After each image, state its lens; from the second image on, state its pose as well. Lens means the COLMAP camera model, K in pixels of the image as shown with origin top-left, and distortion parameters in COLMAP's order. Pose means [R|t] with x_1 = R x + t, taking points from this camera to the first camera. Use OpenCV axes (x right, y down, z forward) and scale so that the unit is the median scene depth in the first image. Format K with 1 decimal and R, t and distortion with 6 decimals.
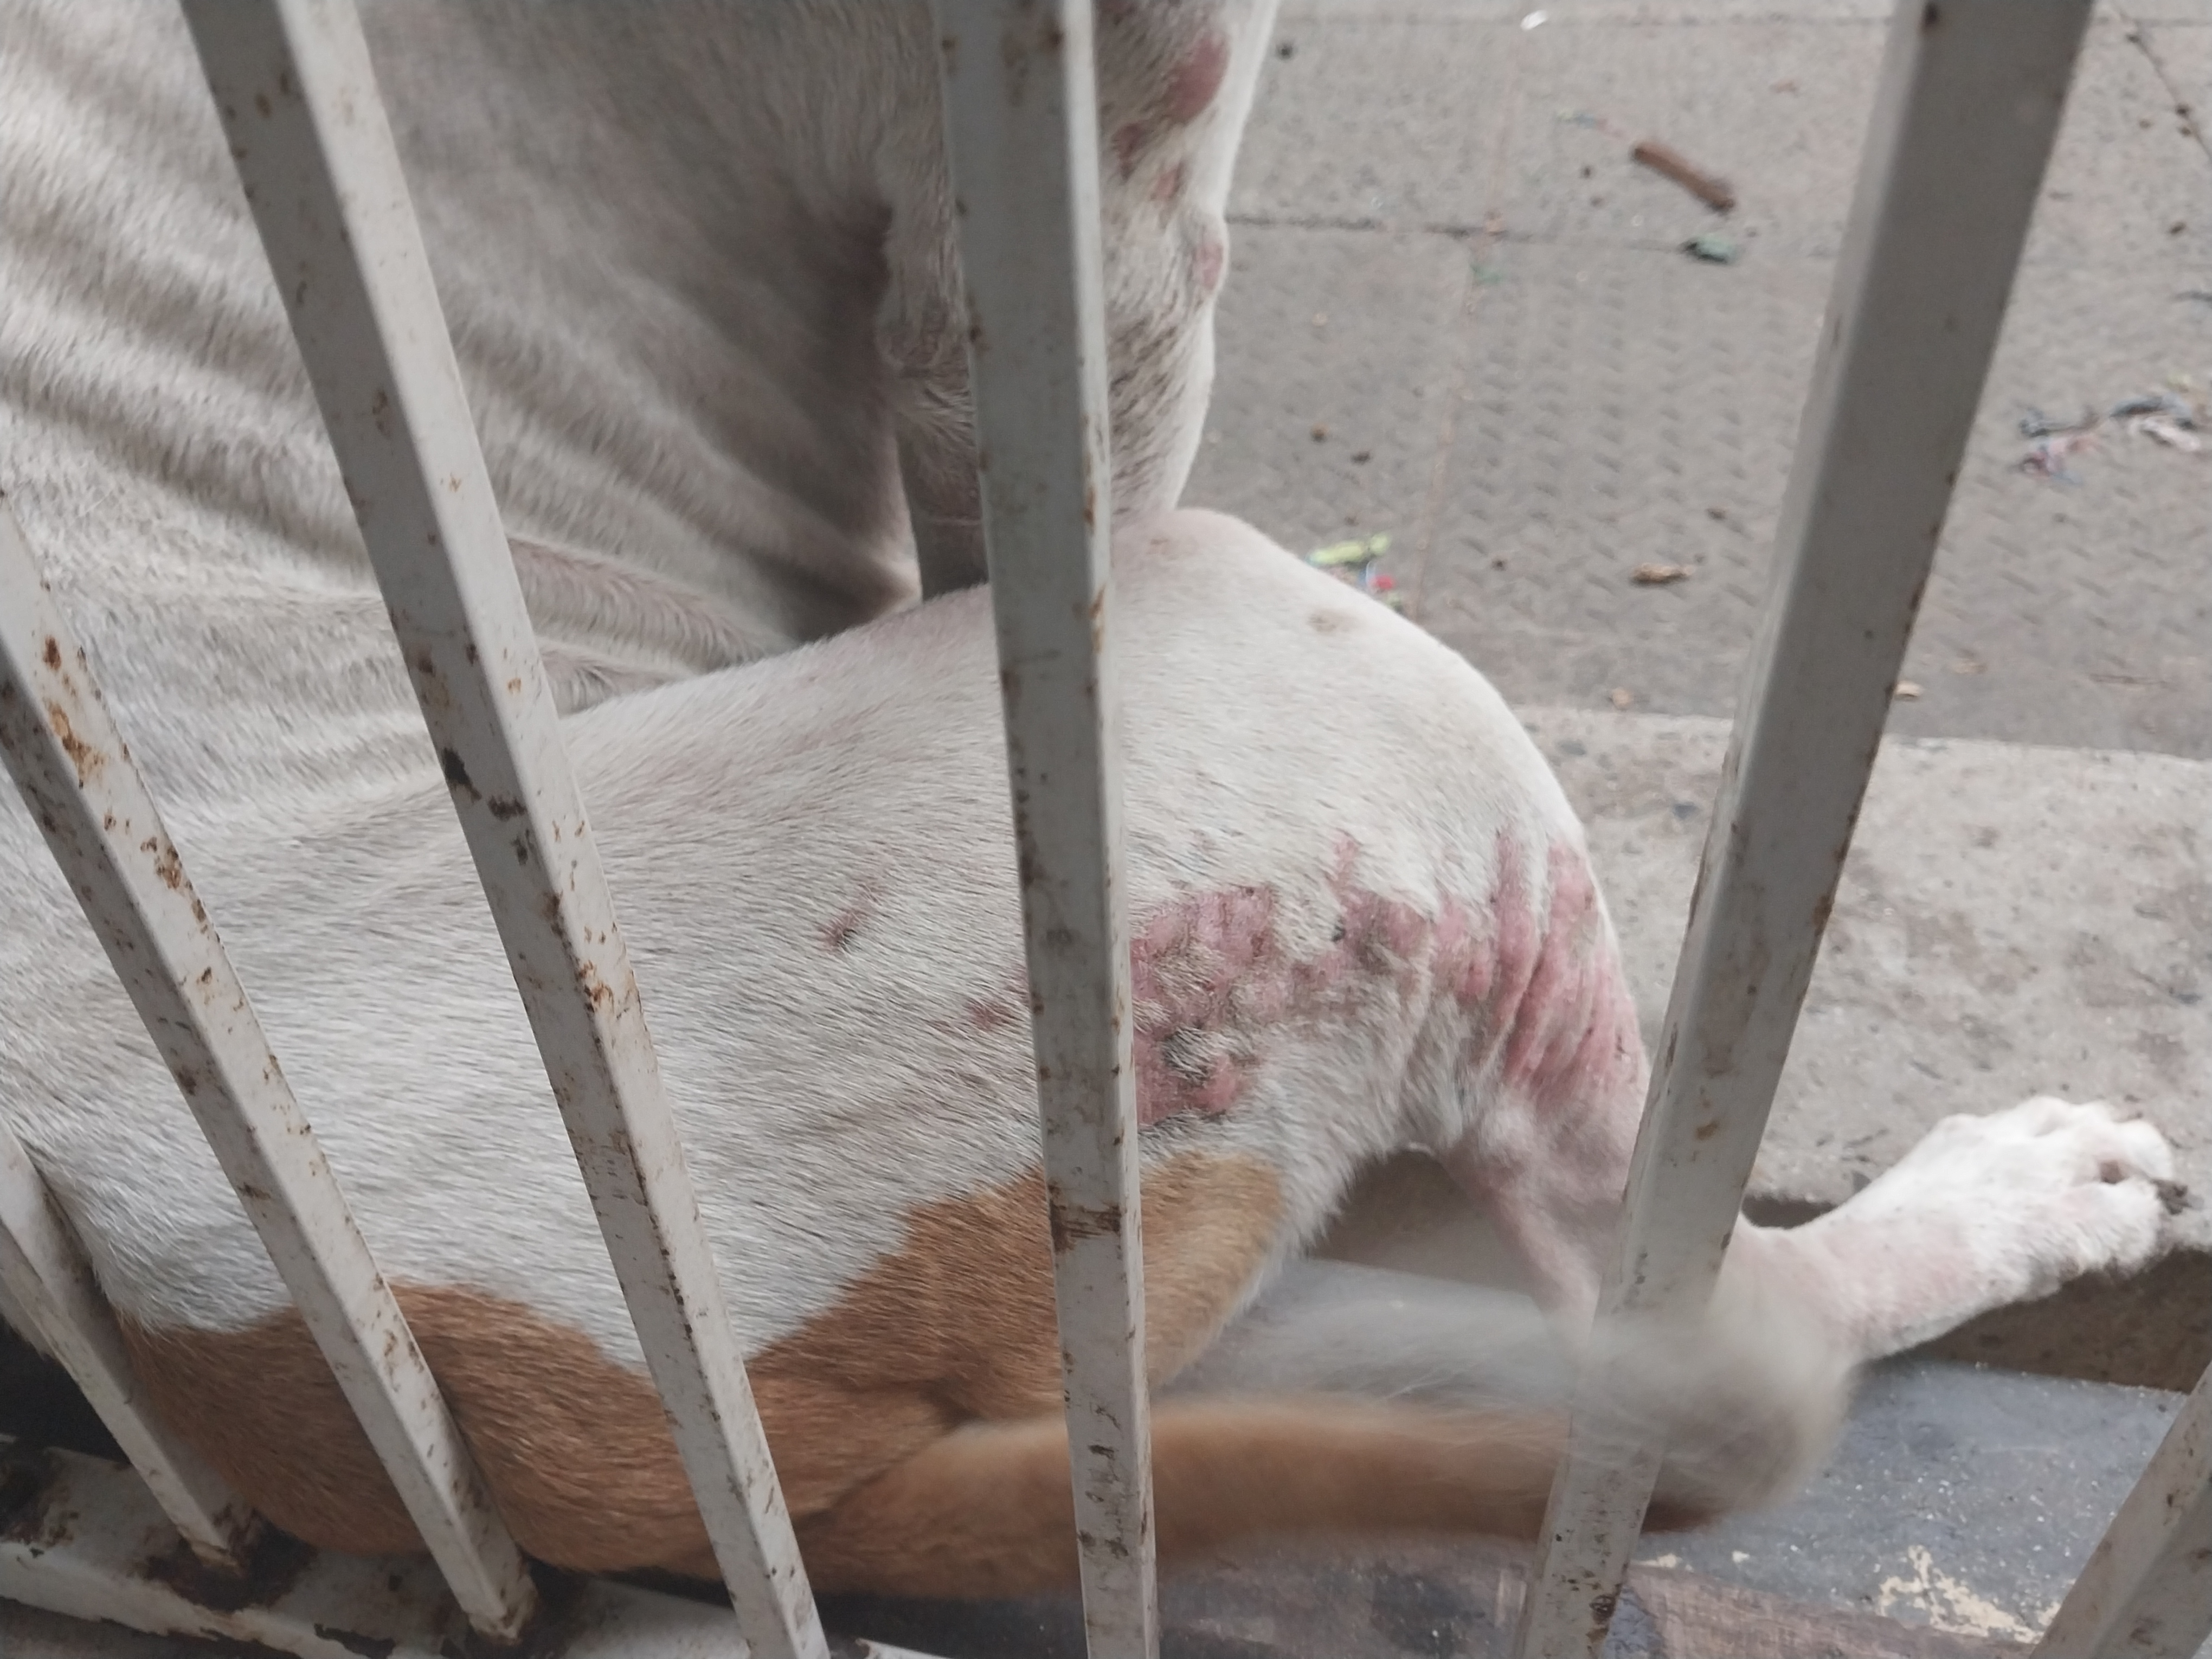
lens RADIAL K [[1815.1, 0, 1040.9], [0, 1815.1, 714.6], [0, 0, 1]] dist [0.050117, -0.088811]
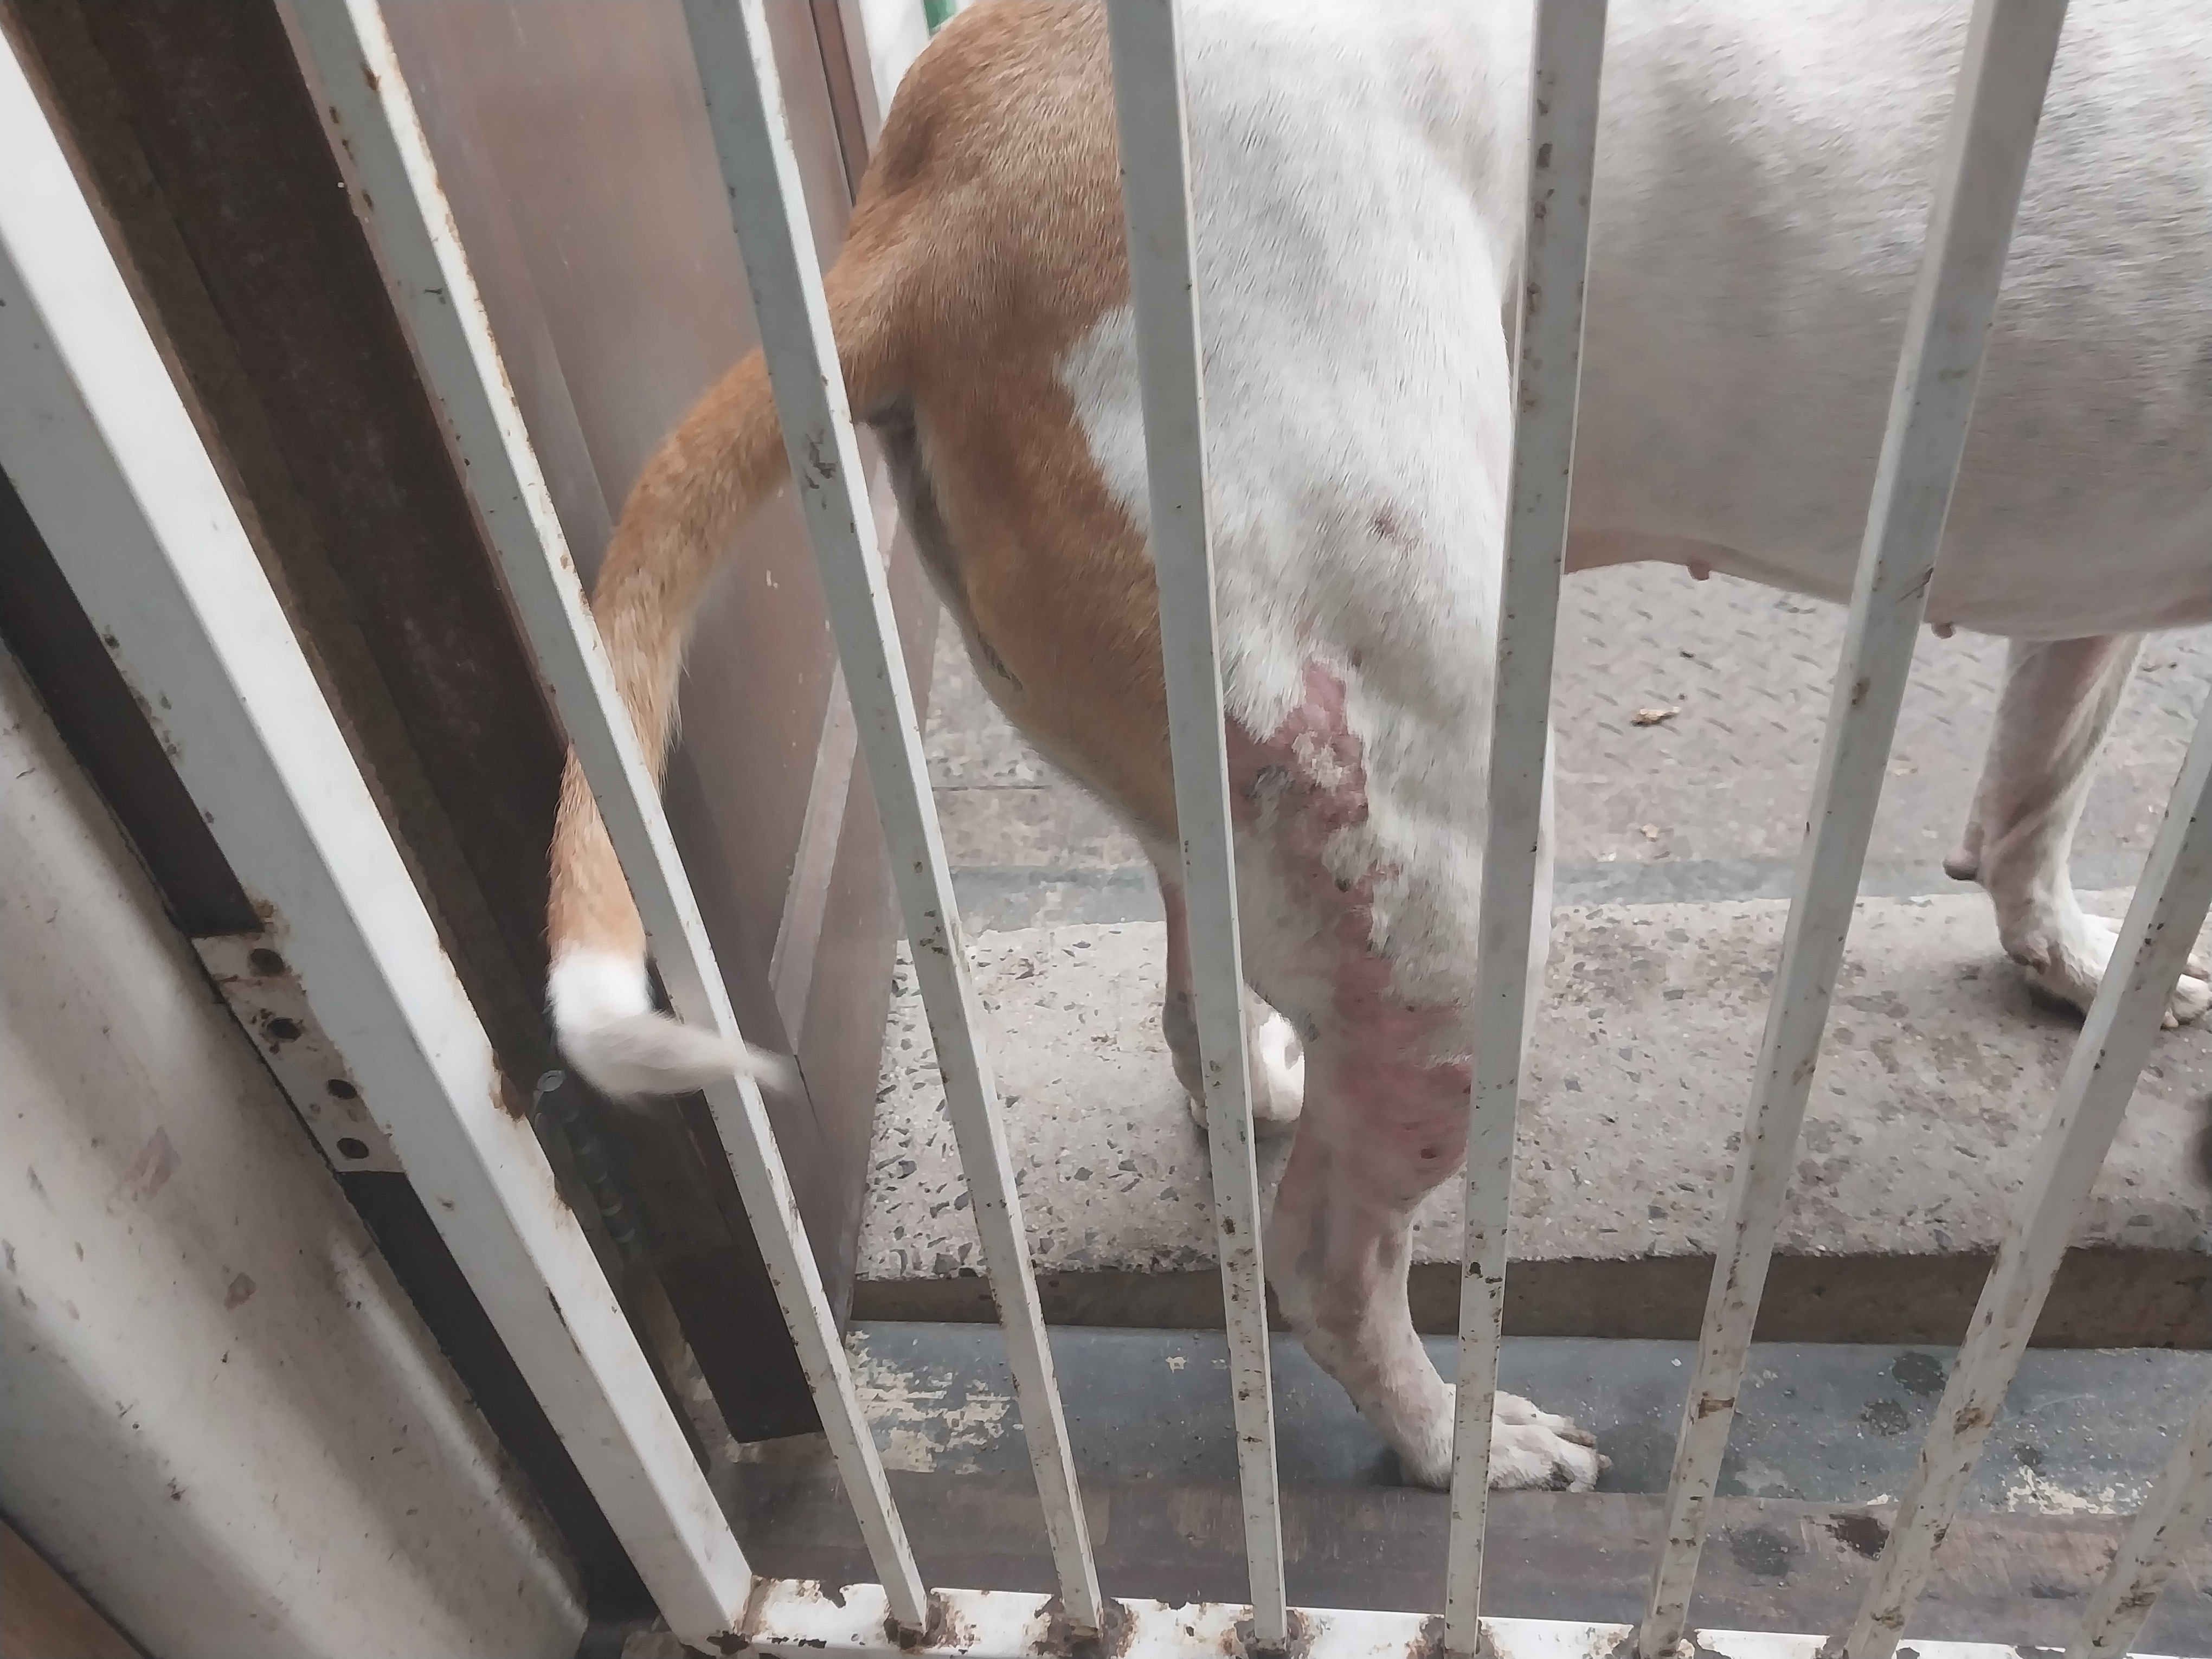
lens RADIAL K [[1820.1, 0, 1073.9], [0, 1820.1, 763.6], [0, 0, 1]] dist [0.047479, -0.054898]
pose [[0.988244, -0.128526, 0.082799, -0.329147], [0.126467, 0.991527, 0.029675, -0.259393], [-0.085912, -0.018855, 0.996124, -0.449628]]
